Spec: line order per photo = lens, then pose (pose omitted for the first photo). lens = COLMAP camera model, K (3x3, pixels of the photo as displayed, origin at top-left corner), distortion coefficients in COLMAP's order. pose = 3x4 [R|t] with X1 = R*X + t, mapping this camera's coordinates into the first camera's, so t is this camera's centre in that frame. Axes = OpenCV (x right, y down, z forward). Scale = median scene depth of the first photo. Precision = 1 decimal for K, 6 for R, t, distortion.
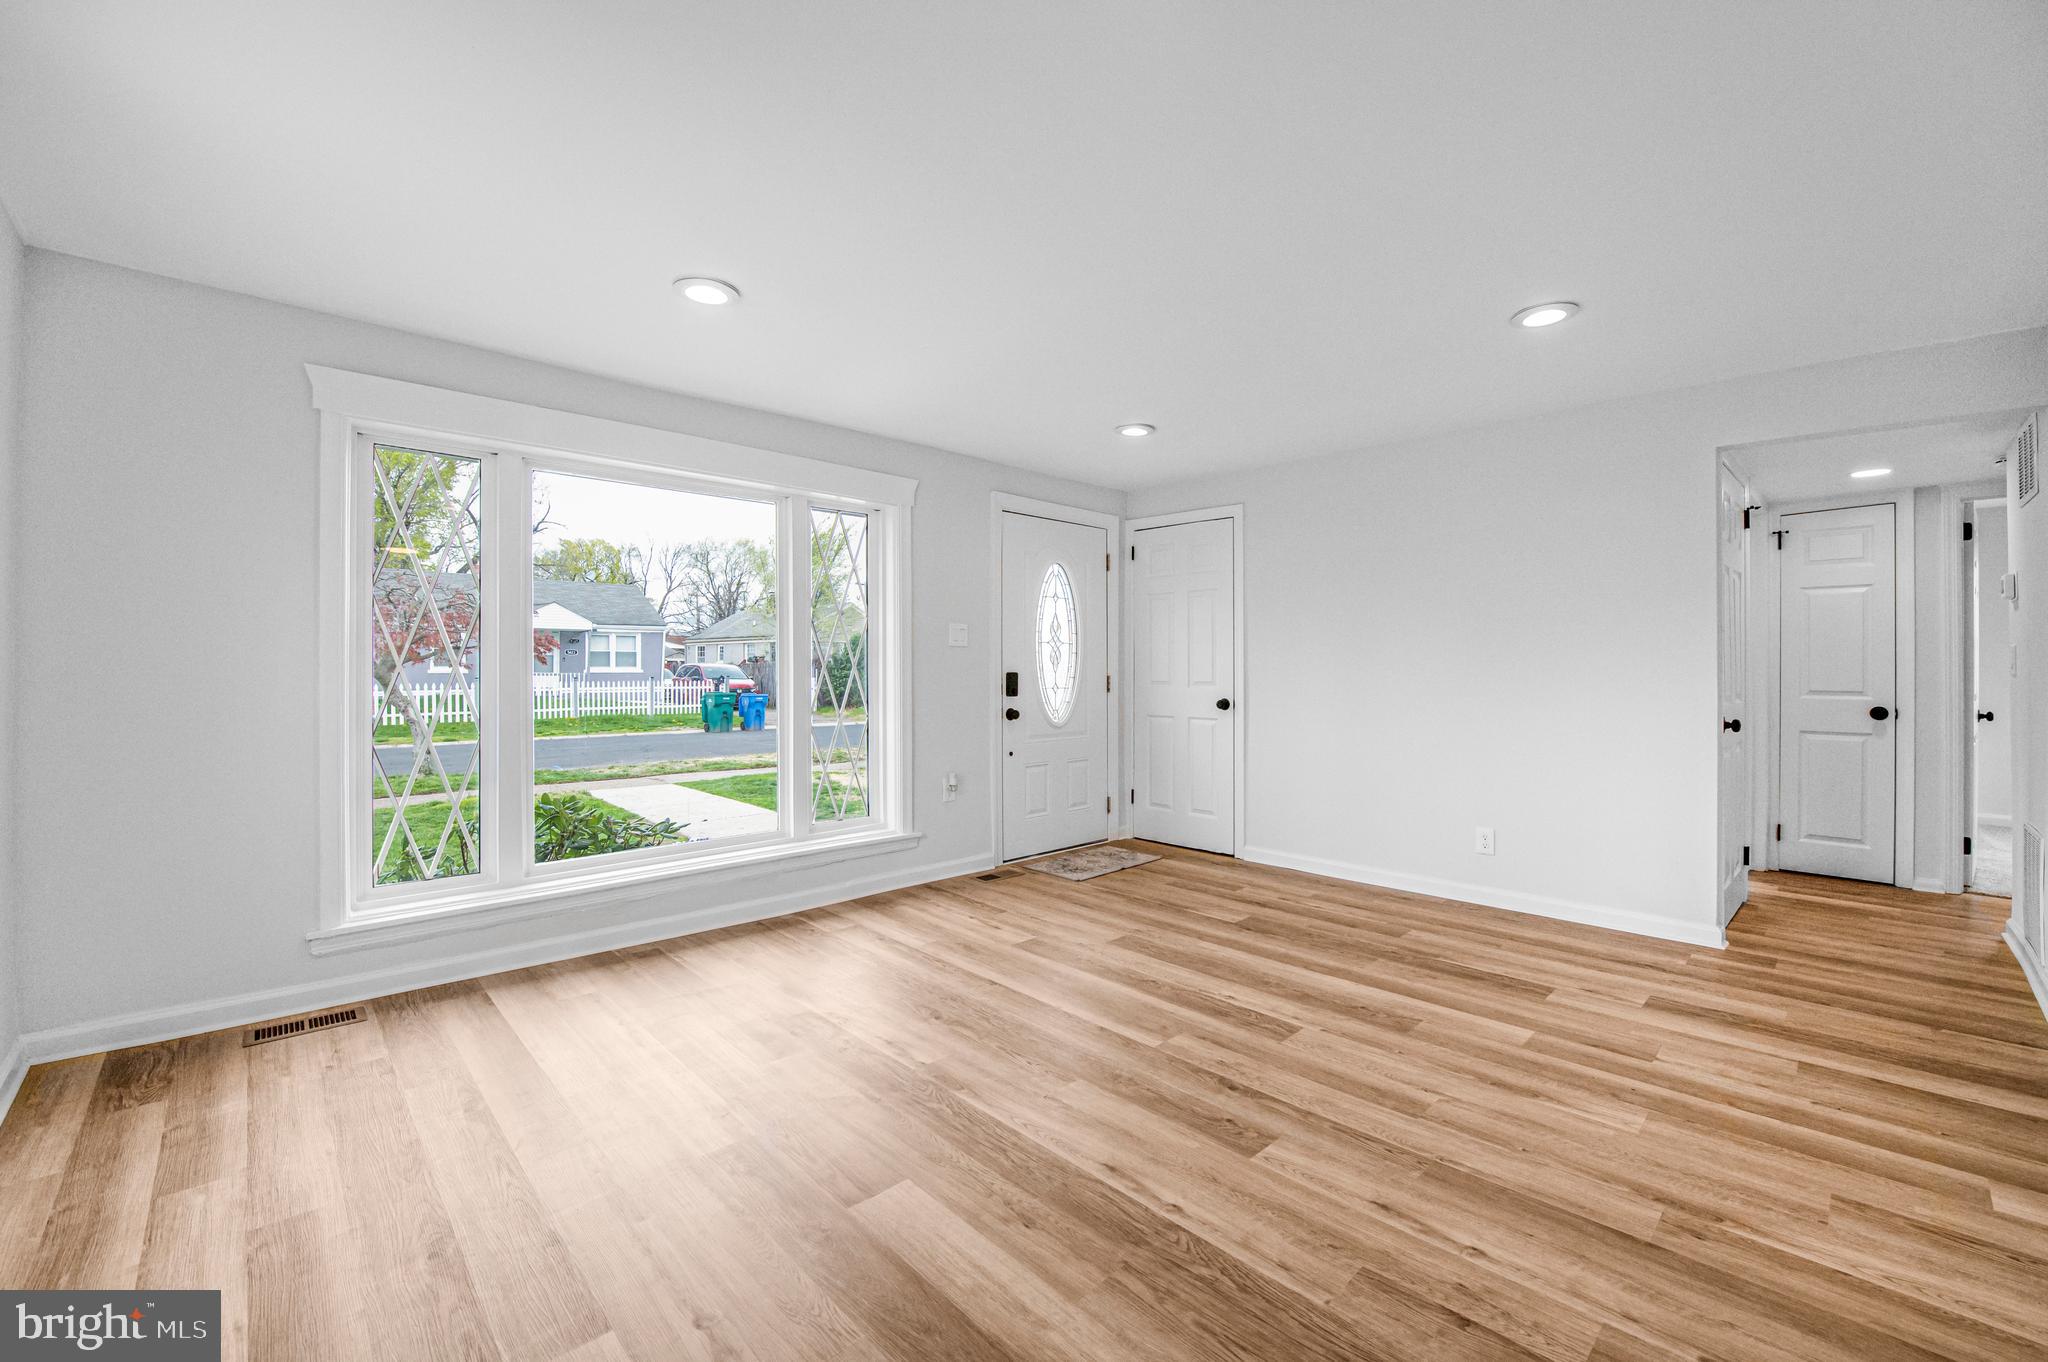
lens RADIAL K [[822.1, 0, 1050.4], [0, 822.1, 682.2], [0, 0, 1]] dist [-0.010561, -0.002214]
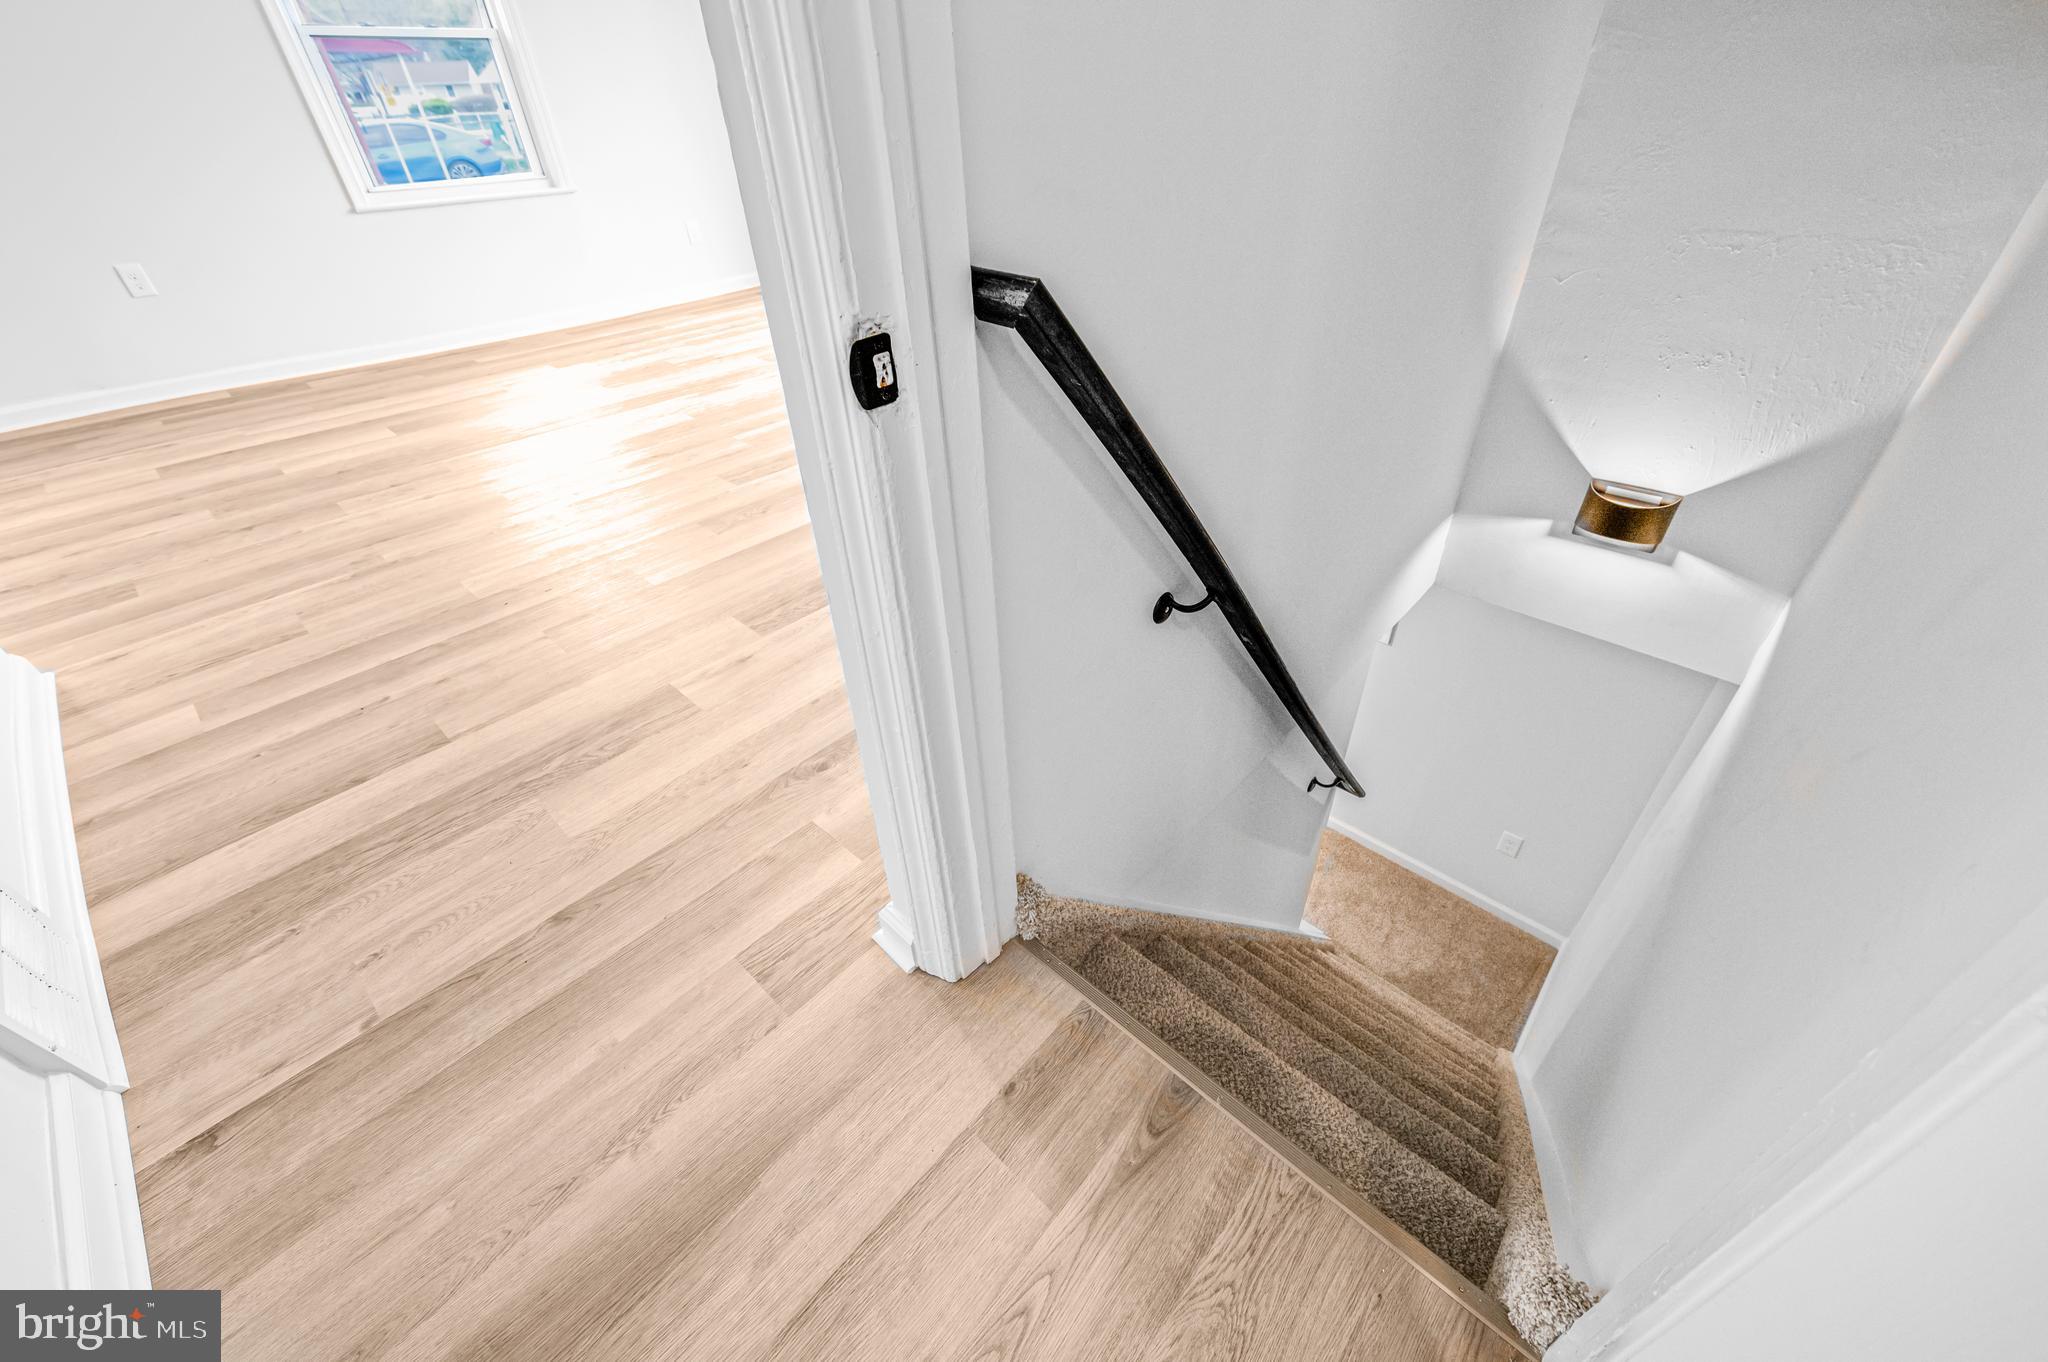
lens RADIAL K [[788.6, 0, 1028.2], [0, 788.6, 678.1], [0, 0, 1]] dist [-0.002360, 0.000288]
pose [[0.064426, 0.598401, -0.798602, 1.260992], [0.005144, 0.800055, 0.599905, -0.001759], [0.997909, -0.042757, 0.048466, 1.259111]]
